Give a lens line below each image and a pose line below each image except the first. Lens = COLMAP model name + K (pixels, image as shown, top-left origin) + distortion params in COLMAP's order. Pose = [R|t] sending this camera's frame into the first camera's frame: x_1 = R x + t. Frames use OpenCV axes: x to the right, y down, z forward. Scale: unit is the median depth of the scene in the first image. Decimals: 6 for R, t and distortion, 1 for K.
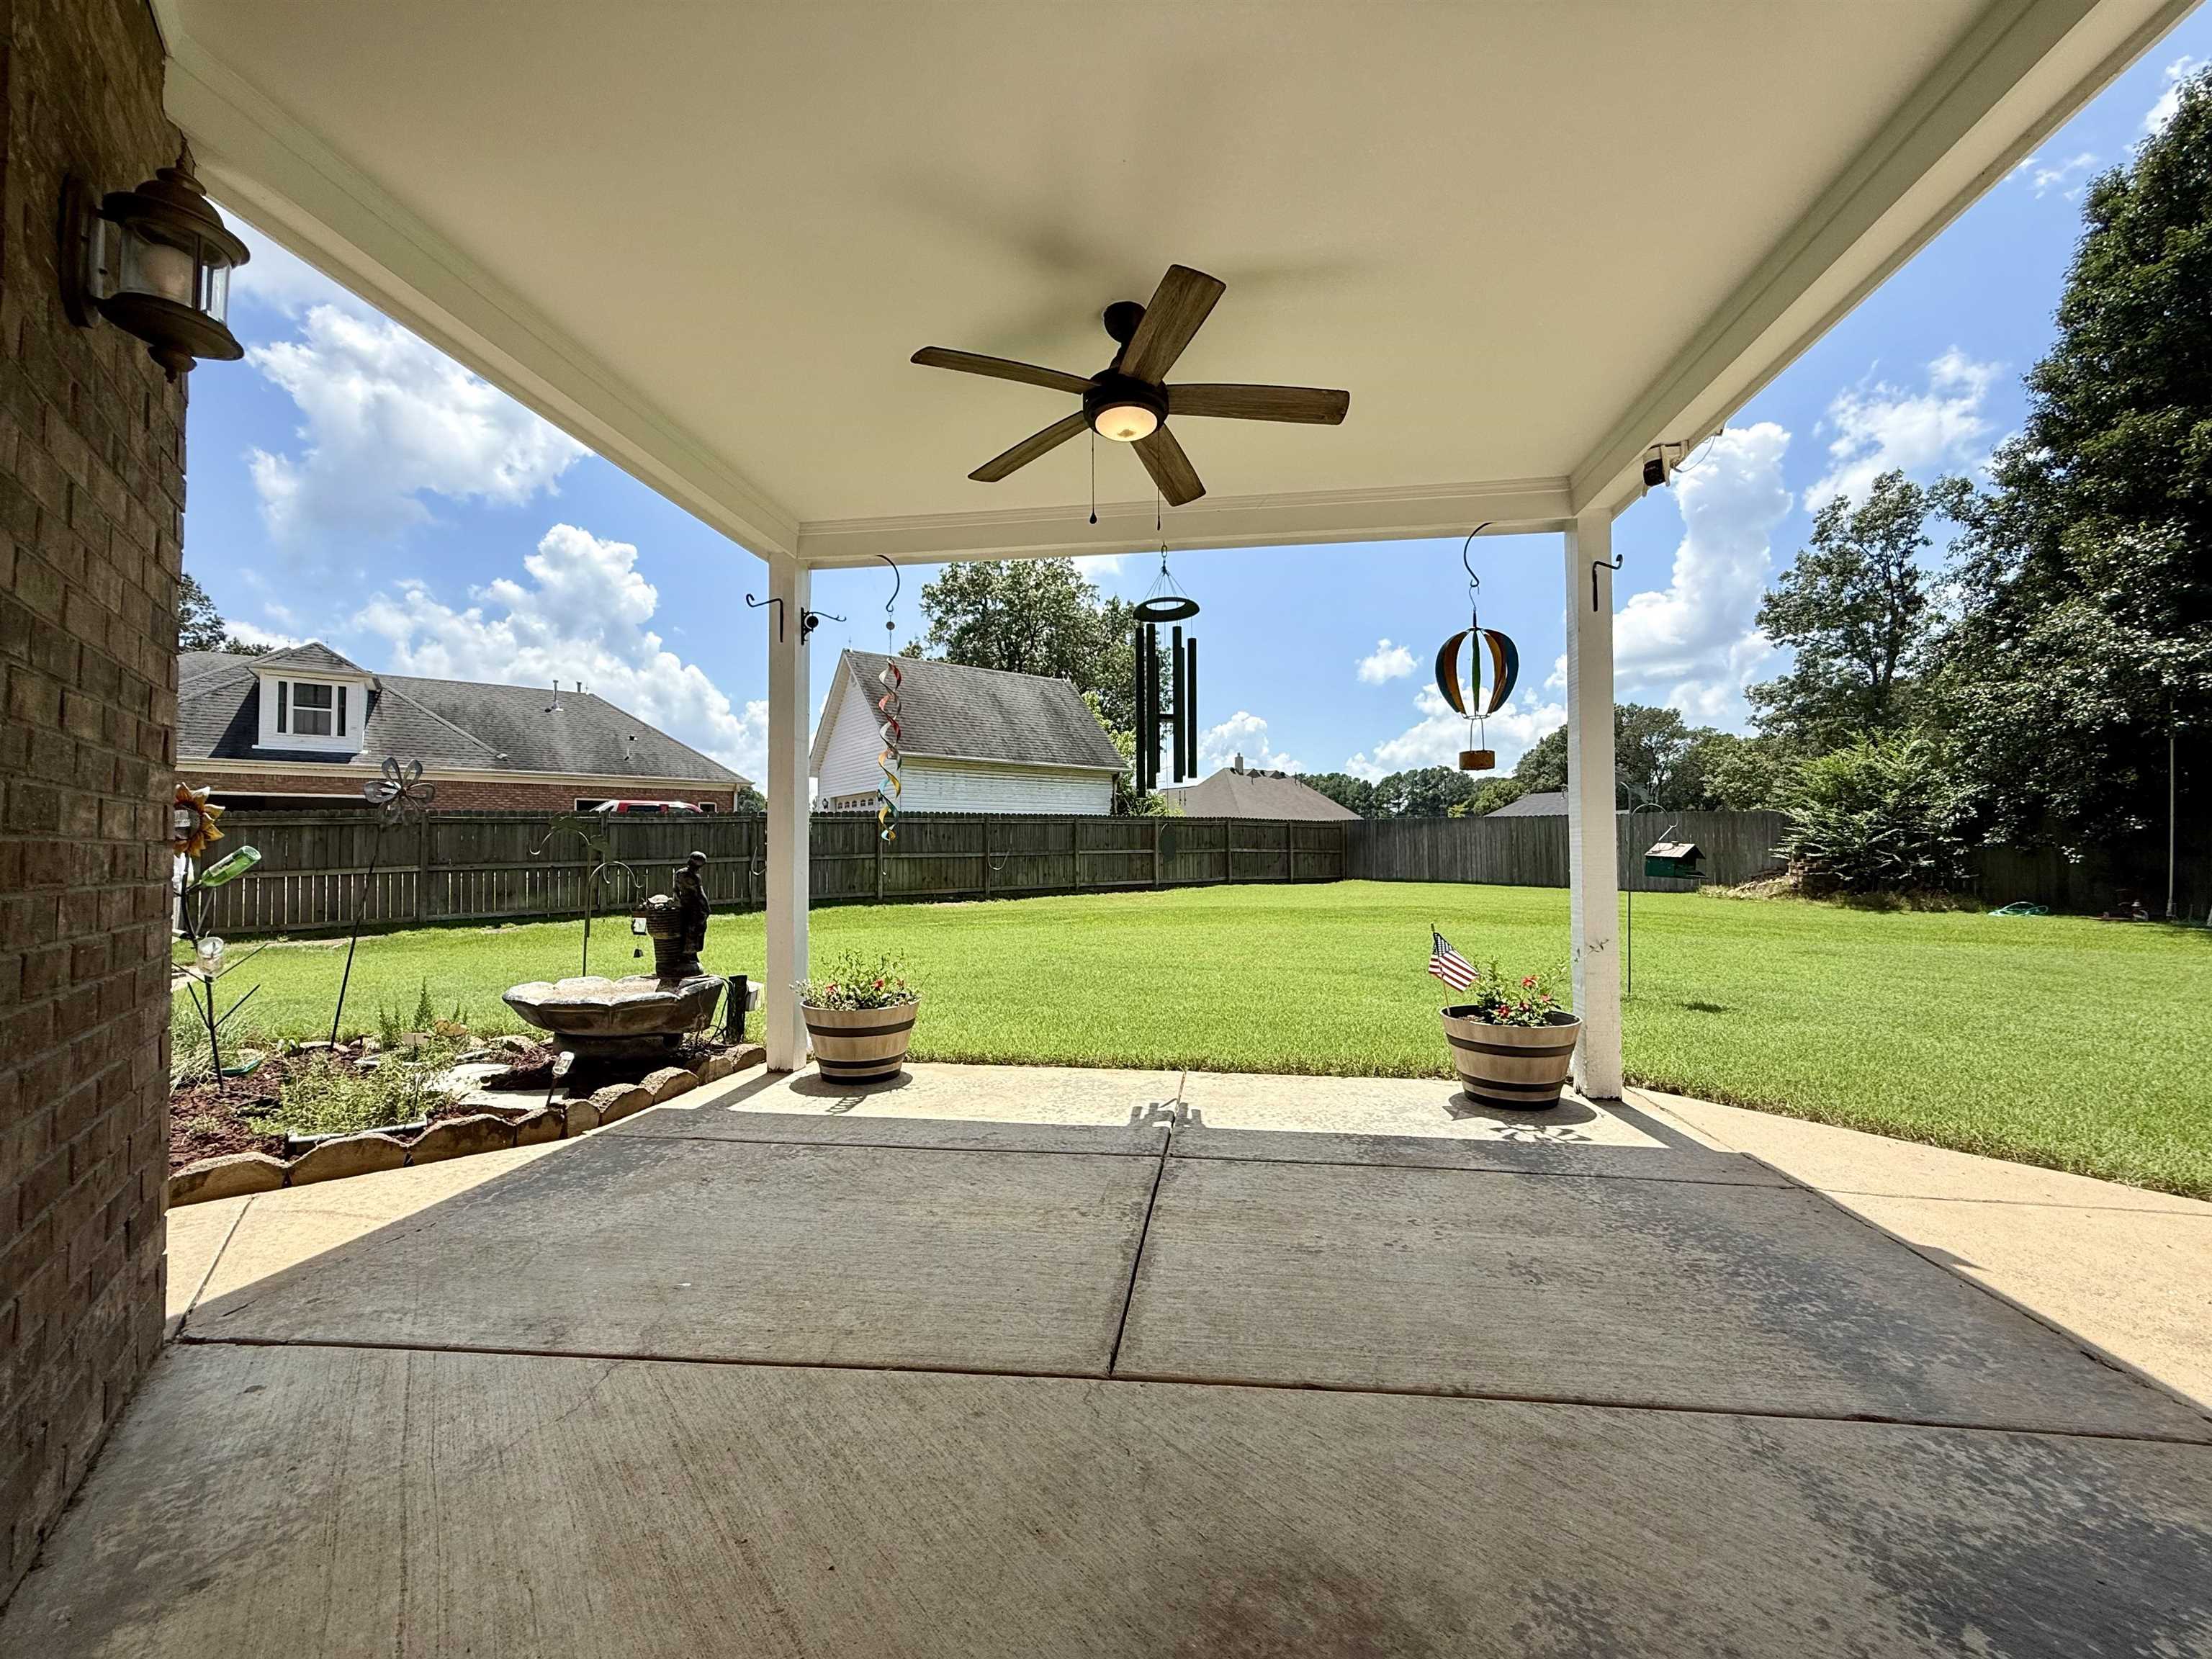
lens RADIAL K [[874.9, 0, 1106.0], [0, 874.9, 832.9], [0, 0, 1]] dist [-0.000863, -0.000479]
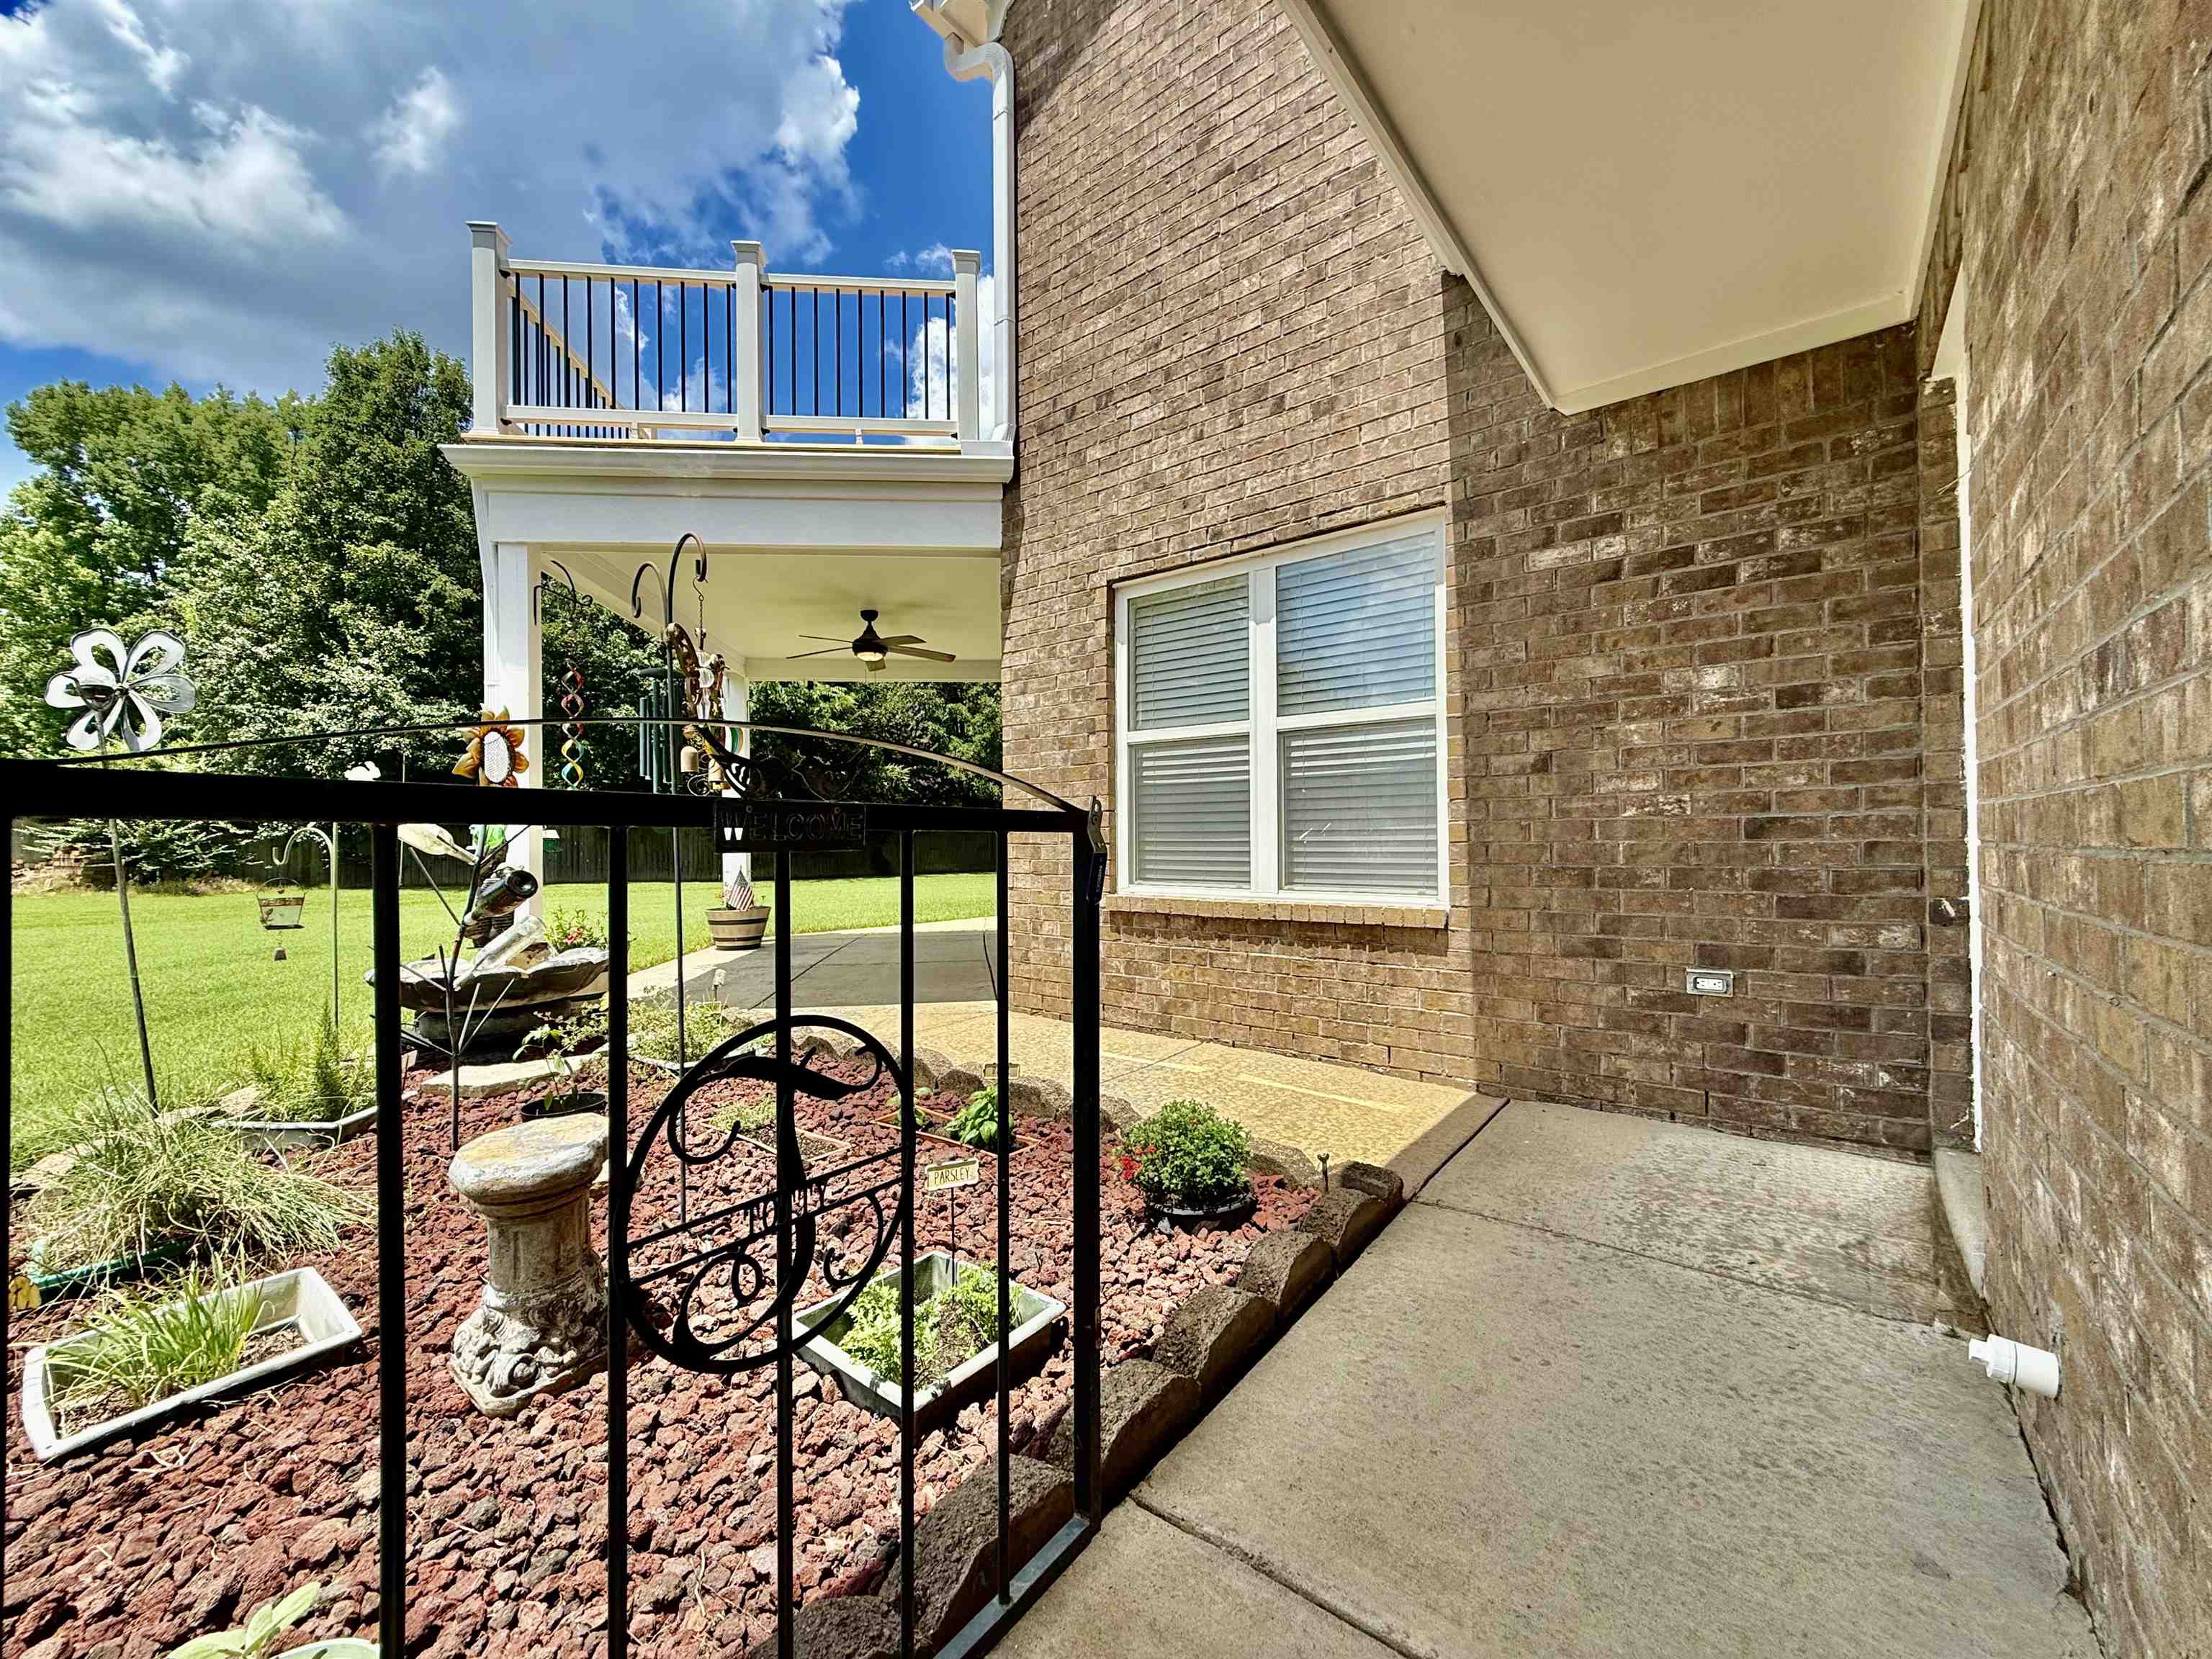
lens RADIAL K [[874.9, 0, 1107.0], [0, 874.9, 842.6], [0, 0, 1]] dist [-0.000863, -0.000479]
pose [[-0.243921, 0.005731, 0.969778, -0.151906], [-0.013930, 0.999859, -0.009413, 0.005481], [-0.969695, -0.015805, -0.243807, 0.050558]]
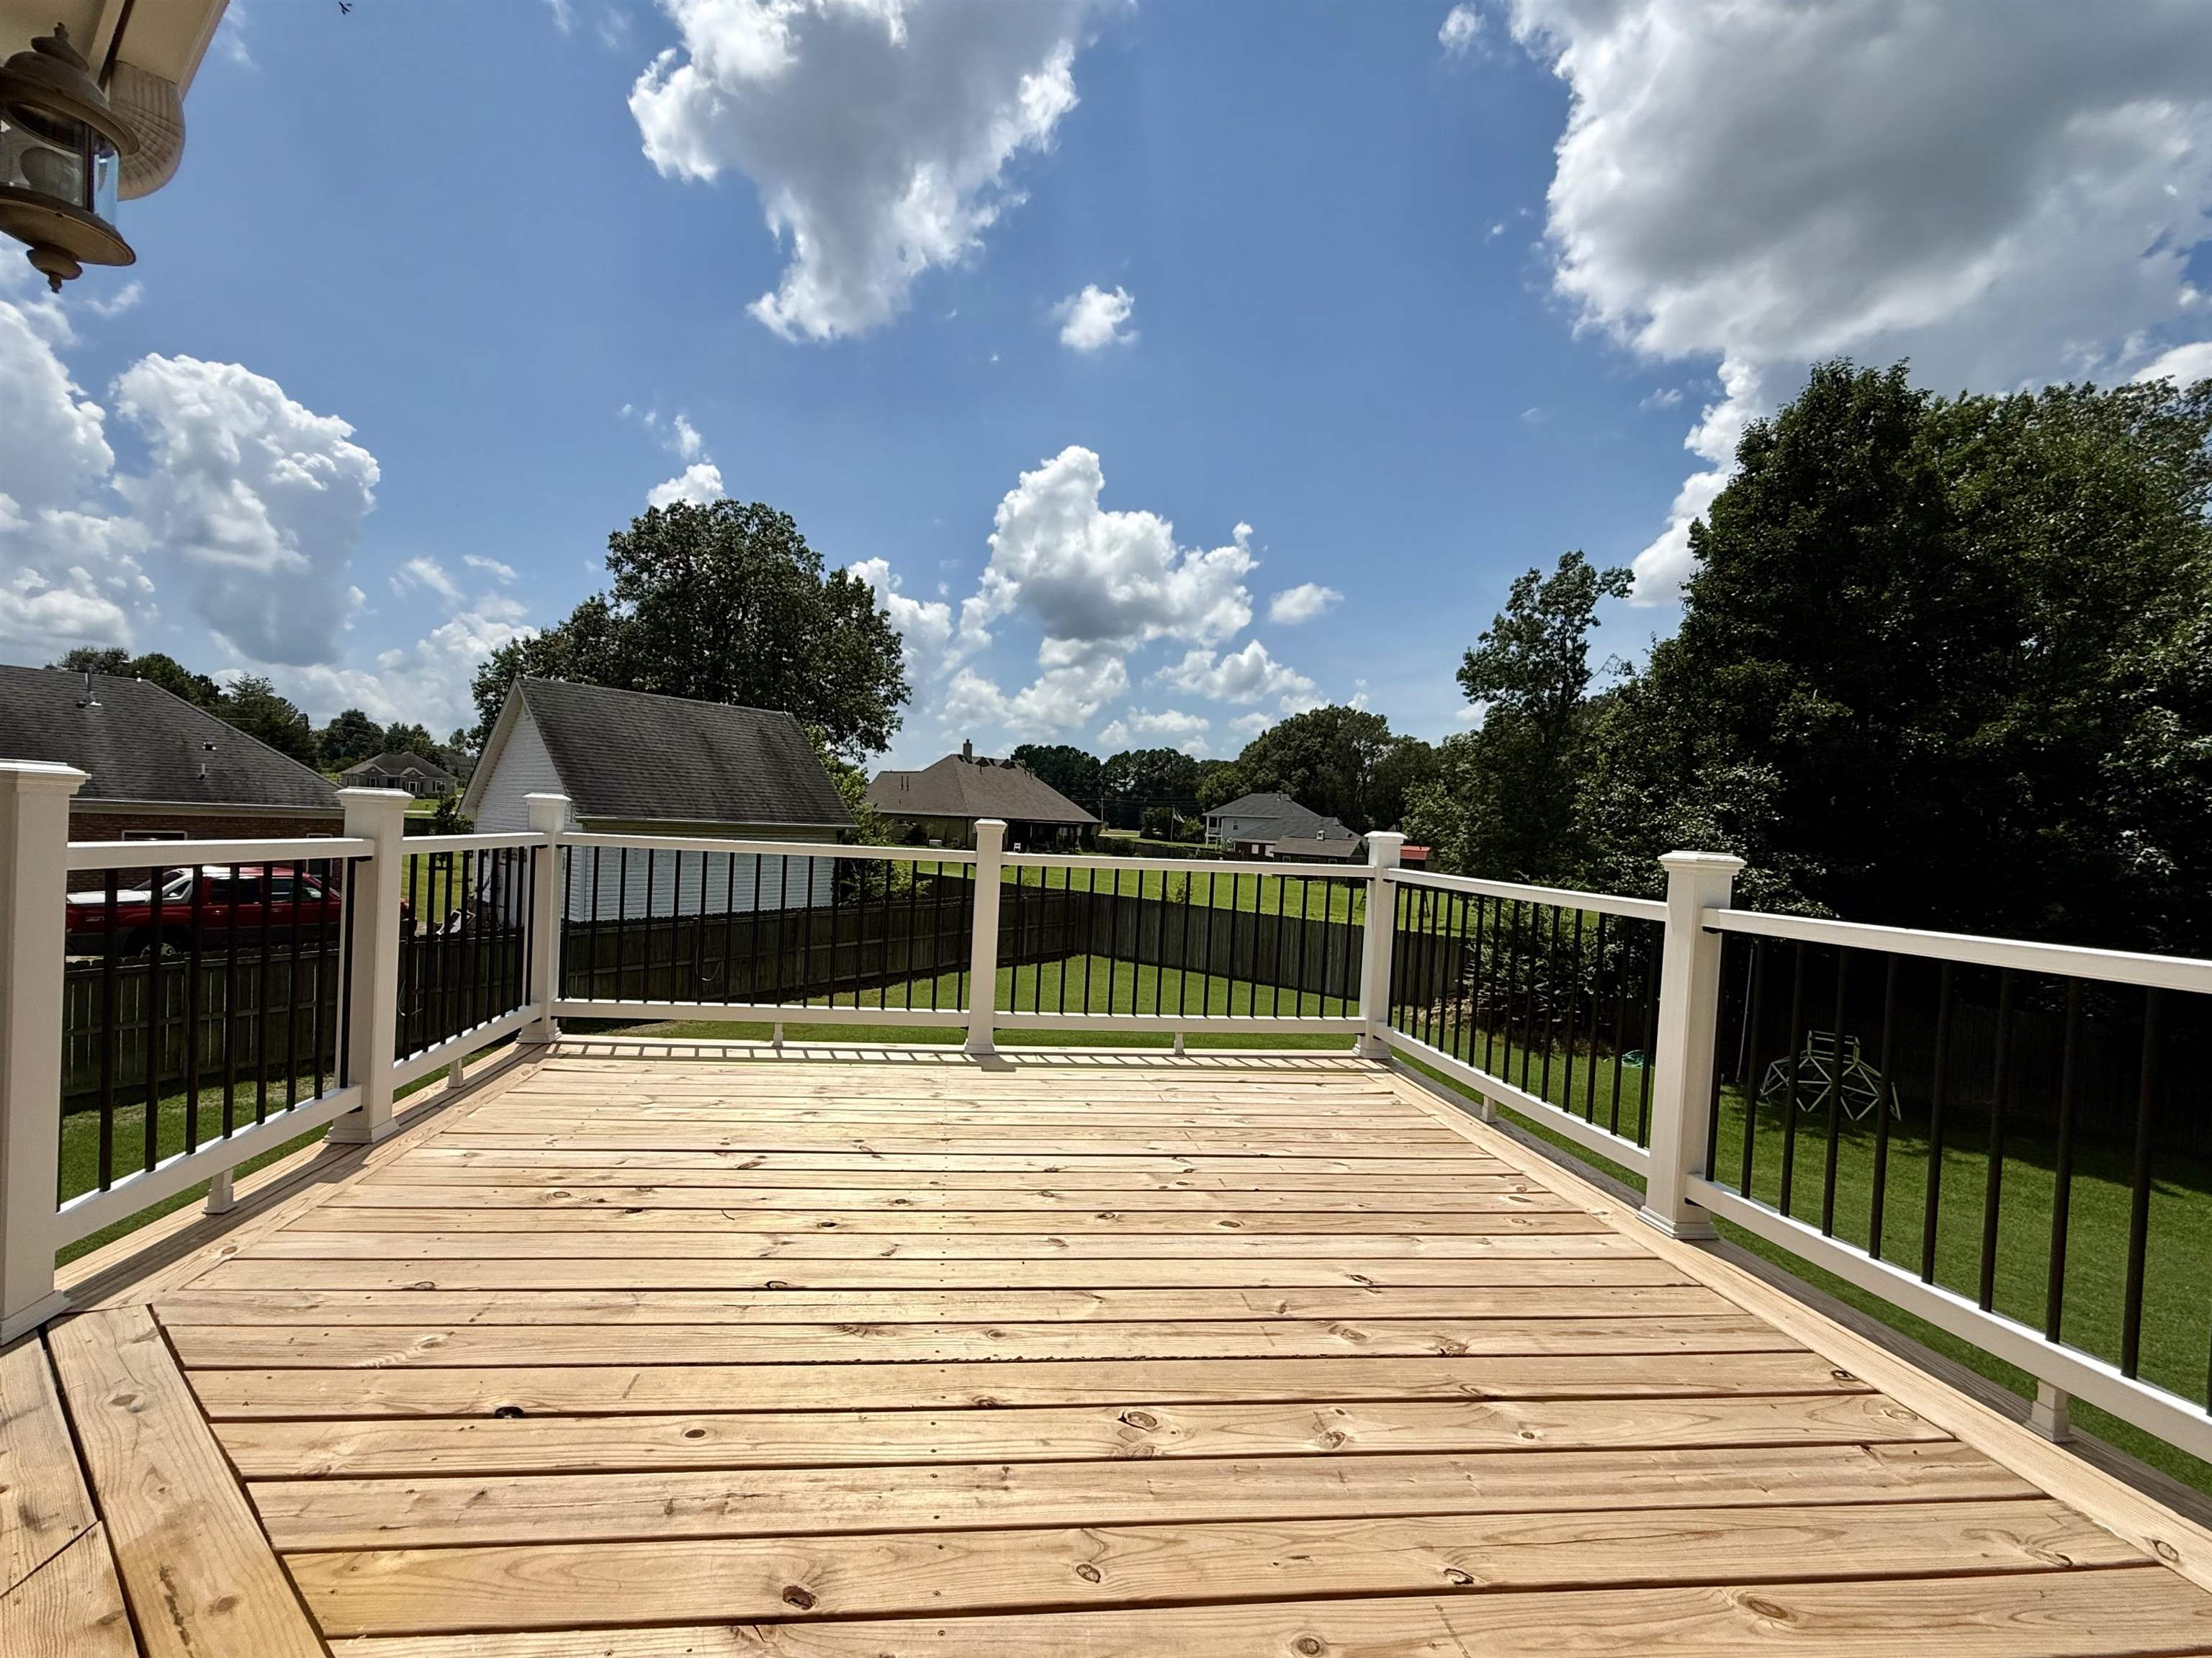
lens RADIAL K [[939.4, 0, 1050.6], [0, 939.4, 845.5], [0, 0, 1]] dist [0.002141, 0.000446]
pose [[0.968256, 0.043094, 0.246217, -0.010662], [-0.056877, 0.997171, 0.049141, -0.066855], [-0.243403, -0.061586, 0.967968, -0.002425]]
